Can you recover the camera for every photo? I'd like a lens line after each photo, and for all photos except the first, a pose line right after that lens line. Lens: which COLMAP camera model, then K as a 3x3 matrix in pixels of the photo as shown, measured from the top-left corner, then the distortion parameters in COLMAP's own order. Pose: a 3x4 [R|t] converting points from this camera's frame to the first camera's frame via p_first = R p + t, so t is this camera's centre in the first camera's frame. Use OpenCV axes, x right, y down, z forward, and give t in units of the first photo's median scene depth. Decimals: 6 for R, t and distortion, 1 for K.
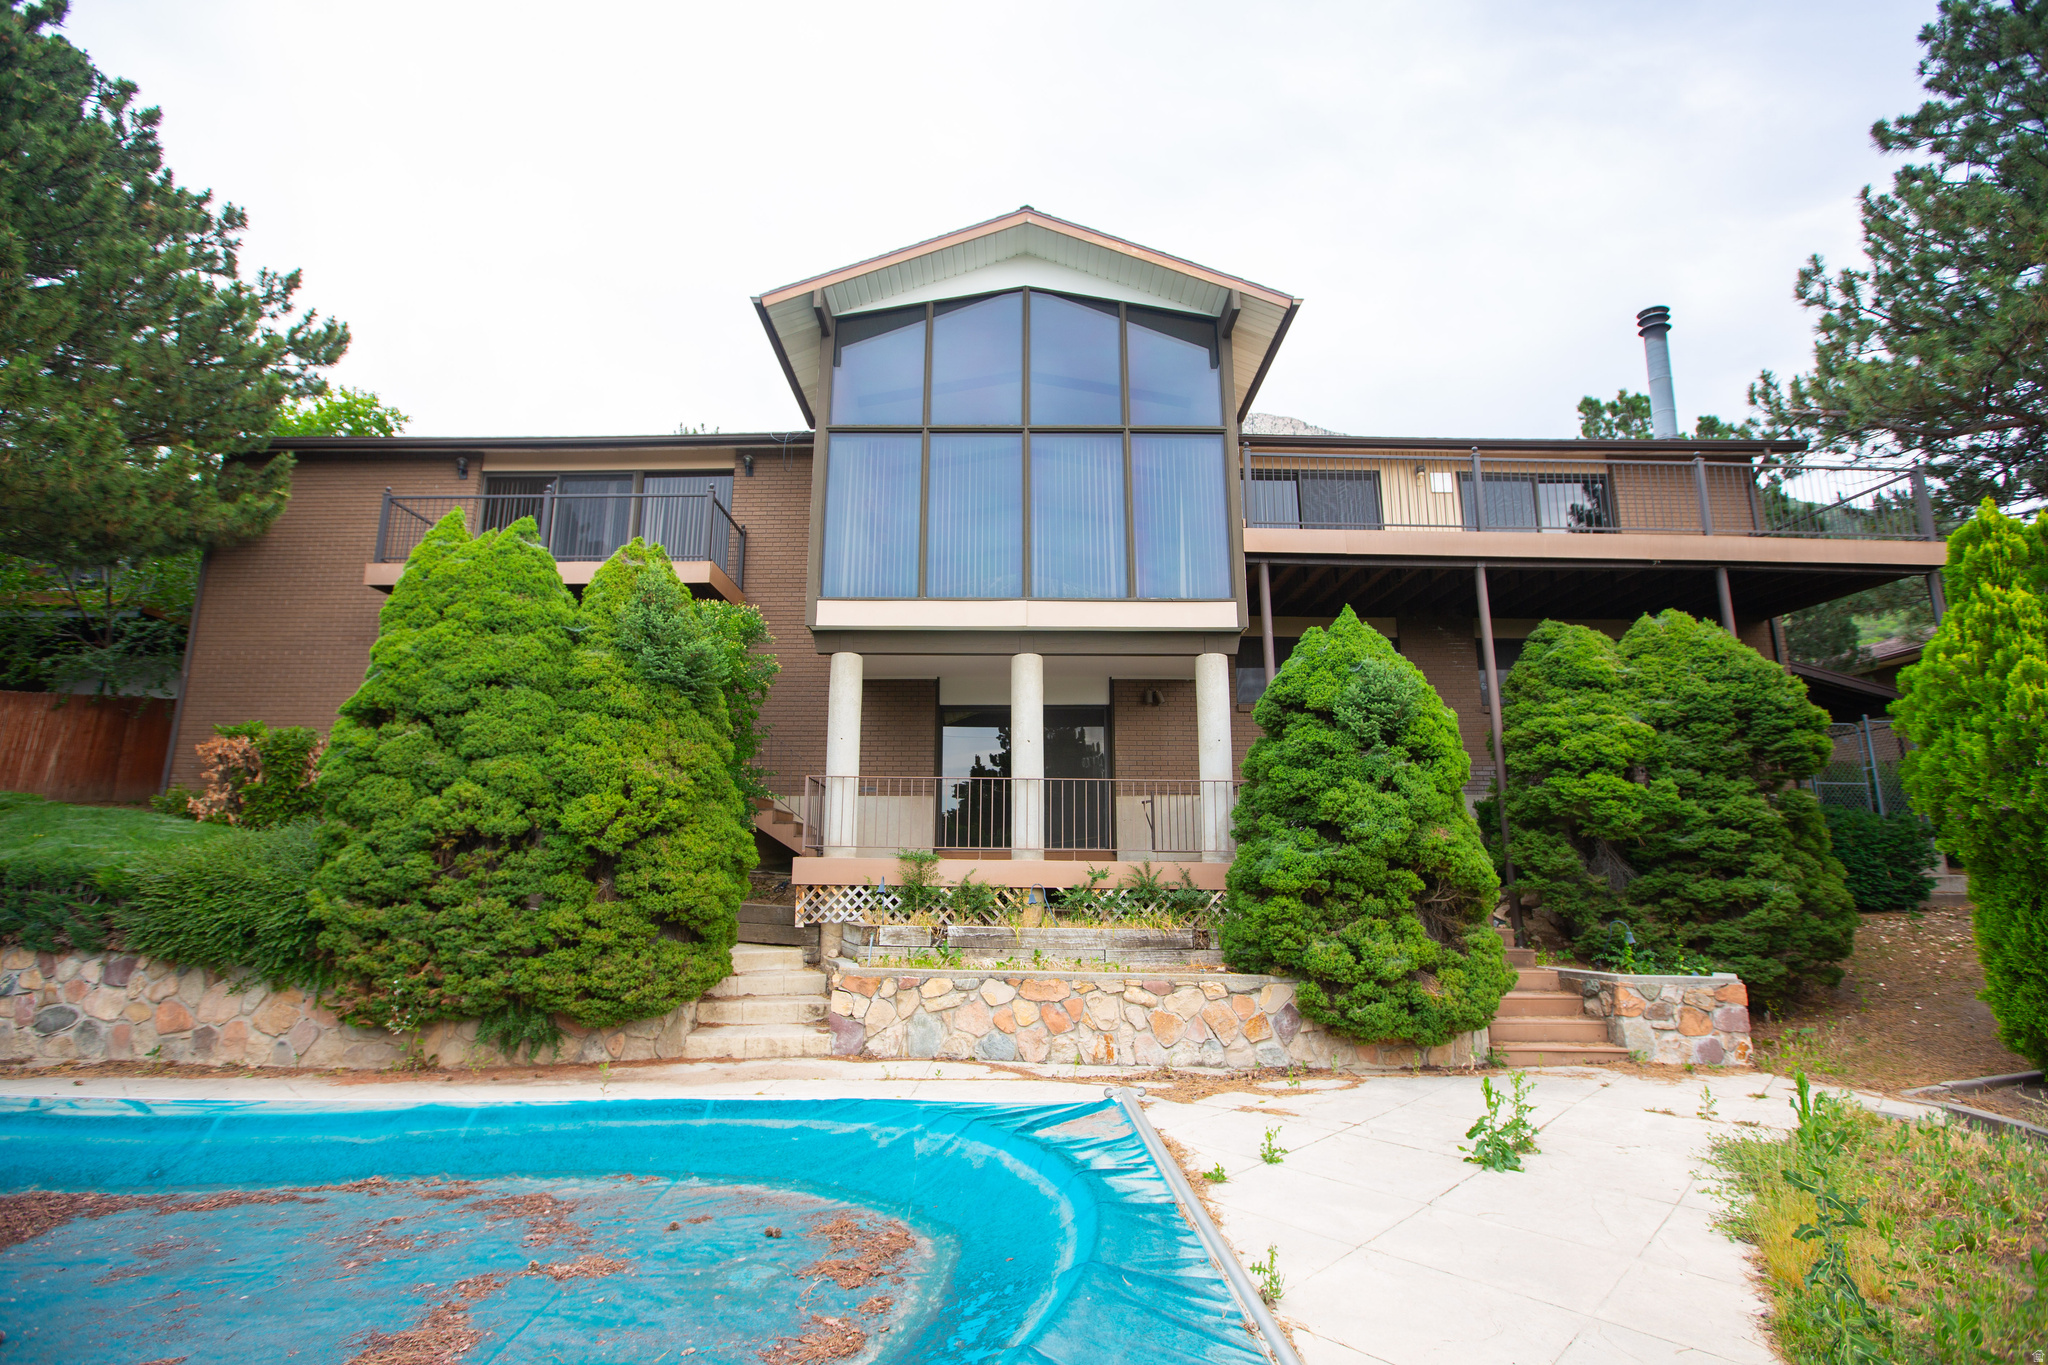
lens RADIAL K [[959.6, 0, 1031.8], [0, 959.6, 679.5], [0, 0, 1]] dist [-0.037585, 0.011218]
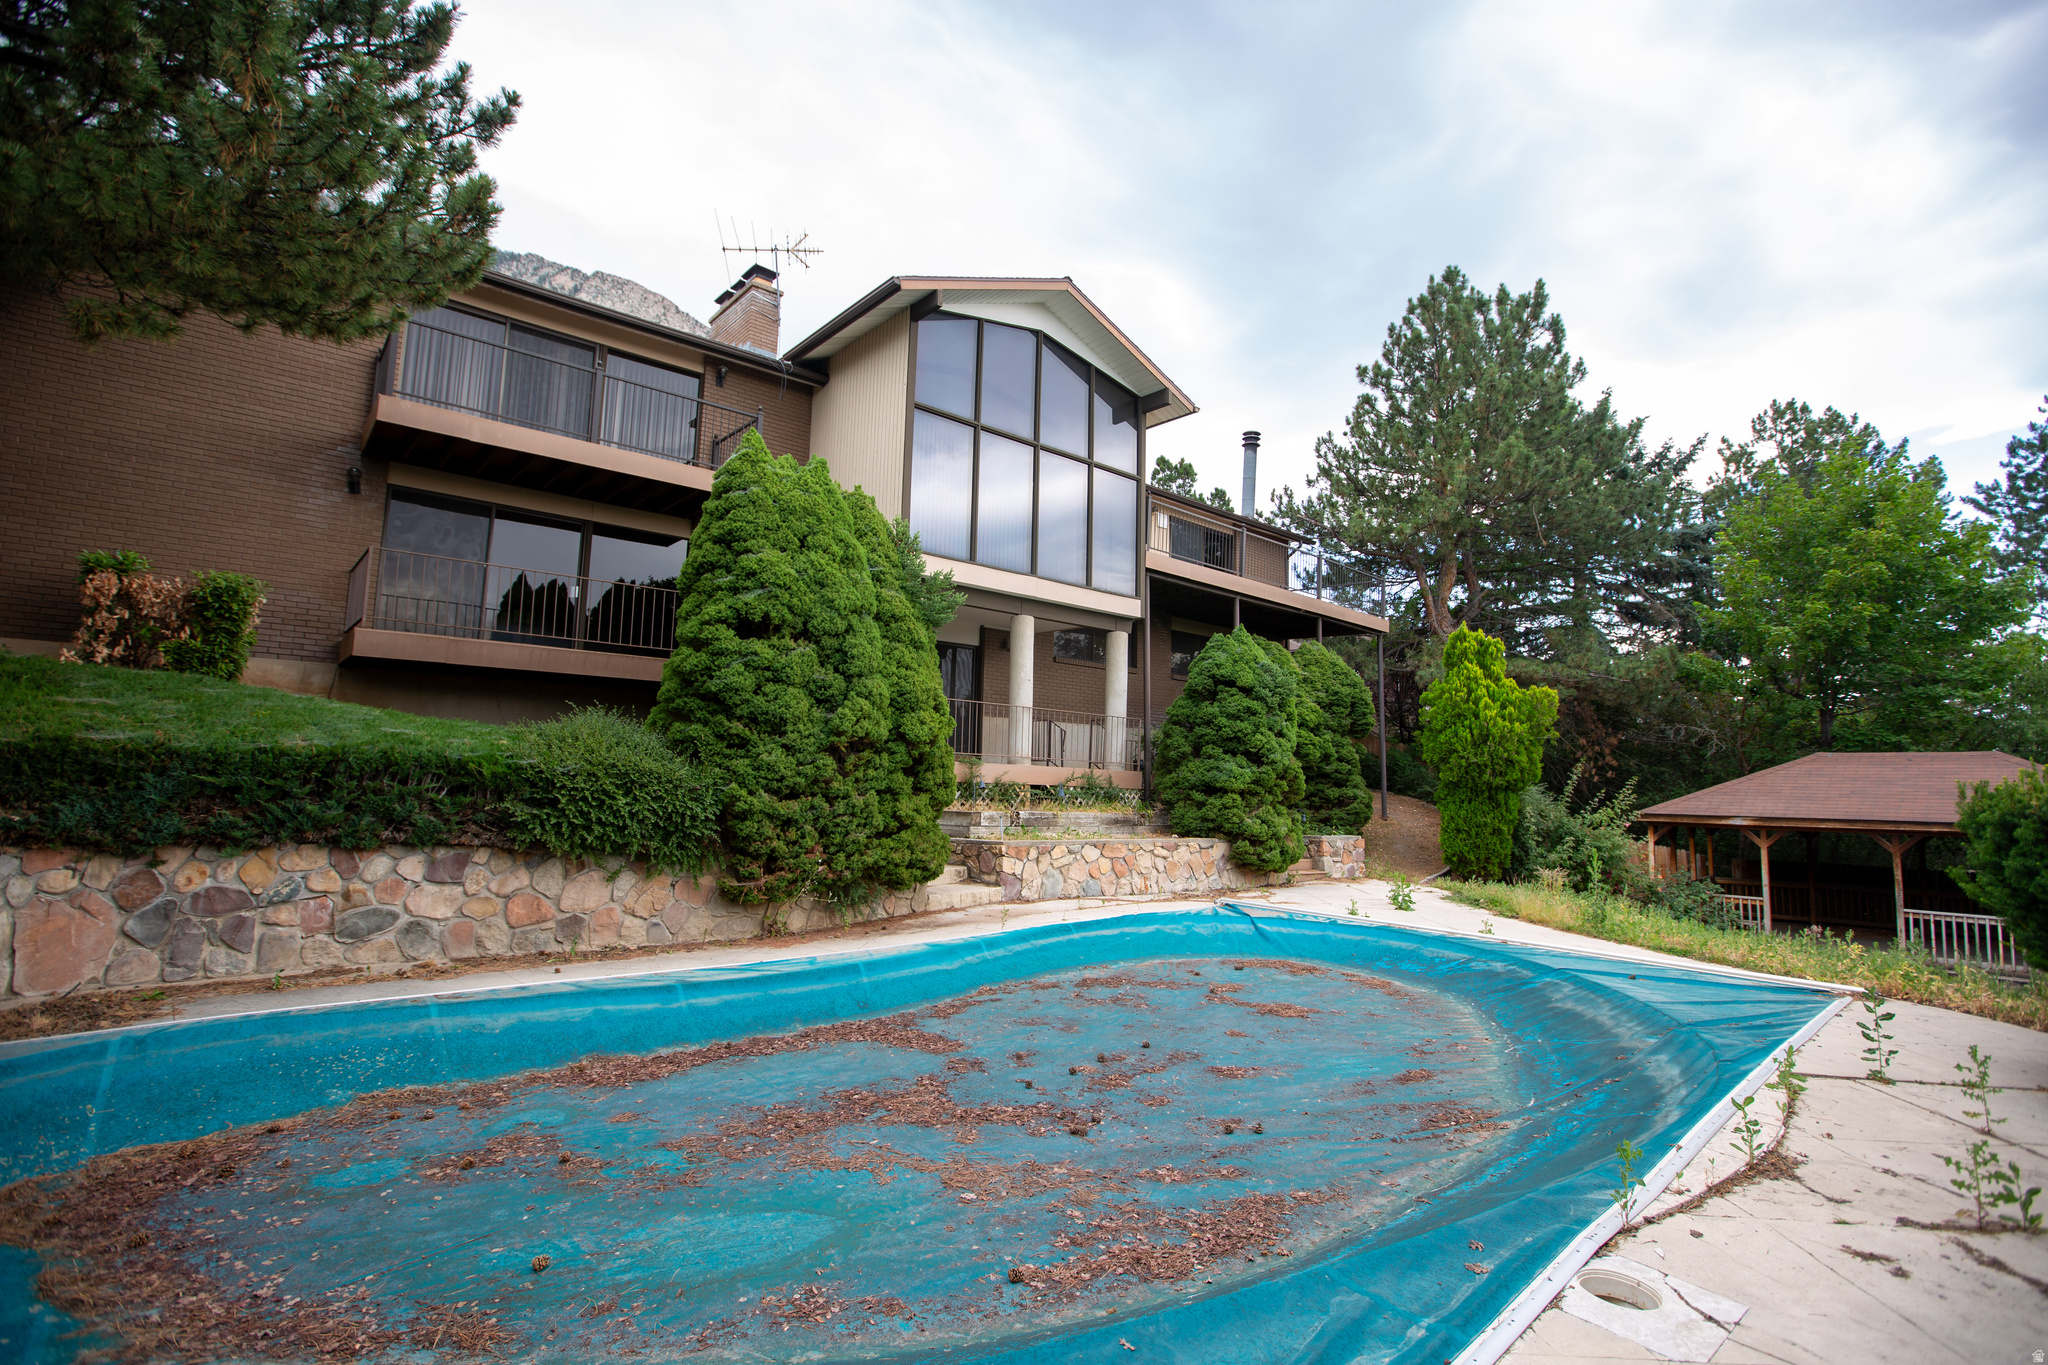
lens RADIAL K [[959.6, 0, 1020.1], [0, 959.6, 677.2], [0, 0, 1]] dist [-0.037585, 0.011218]
pose [[0.752838, 0.086950, 0.652437, -1.176633], [-0.158030, 0.986120, 0.050929, -0.010767], [-0.638953, -0.141445, 0.756129, -0.046278]]
